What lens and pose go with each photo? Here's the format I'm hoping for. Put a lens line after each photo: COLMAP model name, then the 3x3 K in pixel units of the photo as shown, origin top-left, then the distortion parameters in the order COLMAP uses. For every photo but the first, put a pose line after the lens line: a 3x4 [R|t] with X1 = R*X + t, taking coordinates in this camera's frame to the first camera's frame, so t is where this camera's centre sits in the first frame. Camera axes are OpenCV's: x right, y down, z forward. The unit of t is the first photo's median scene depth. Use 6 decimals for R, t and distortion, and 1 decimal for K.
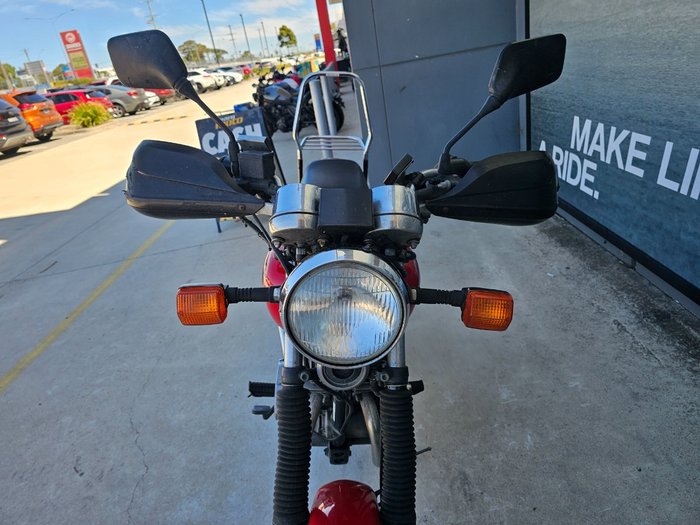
lens RADIAL K [[471.1, 0, 352.0], [0, 471.1, 259.4], [0, 0, 1]] dist [0.047359, -0.035737]
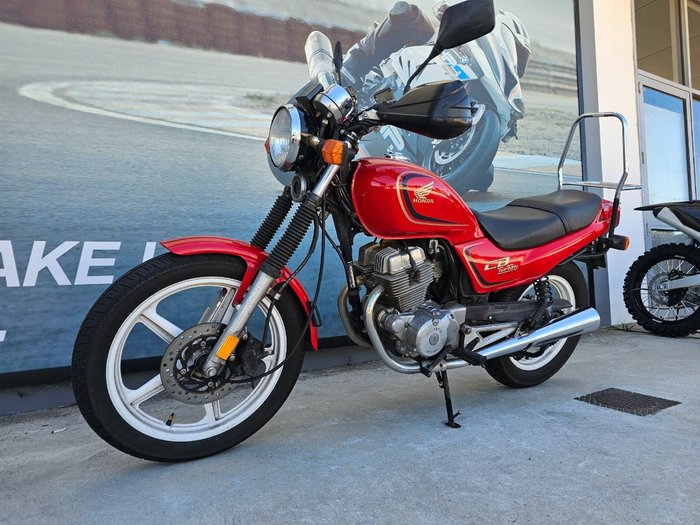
lens RADIAL K [[471.1, 0, 357.4], [0, 471.1, 260.0], [0, 0, 1]] dist [0.047359, -0.035737]
pose [[-0.492380, 0.214414, 0.843557, -0.356011], [0.453373, 0.890498, 0.038286, -0.014510], [-0.742977, 0.401297, -0.535674, 0.813783]]
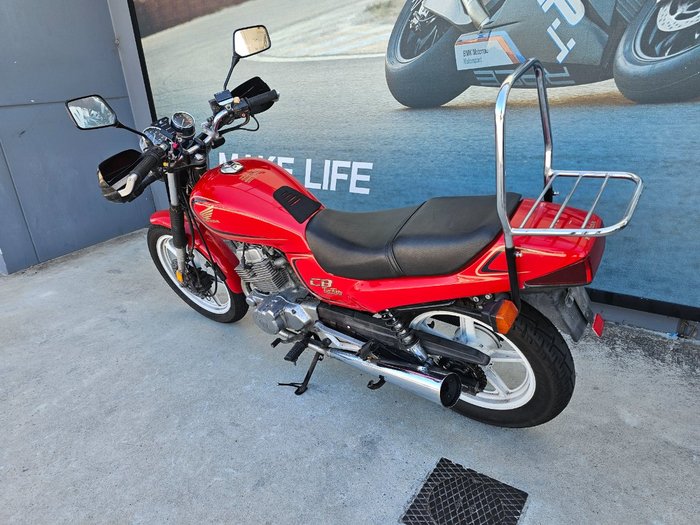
lens RADIAL K [[471.1, 0, 351.1], [0, 471.1, 262.0], [0, 0, 1]] dist [0.047359, -0.035737]
pose [[0.594253, -0.175461, 0.784906, -0.344825], [0.287904, 0.957651, -0.003895, 0.081148], [-0.750982, 0.228292, 0.619603, 0.004611]]
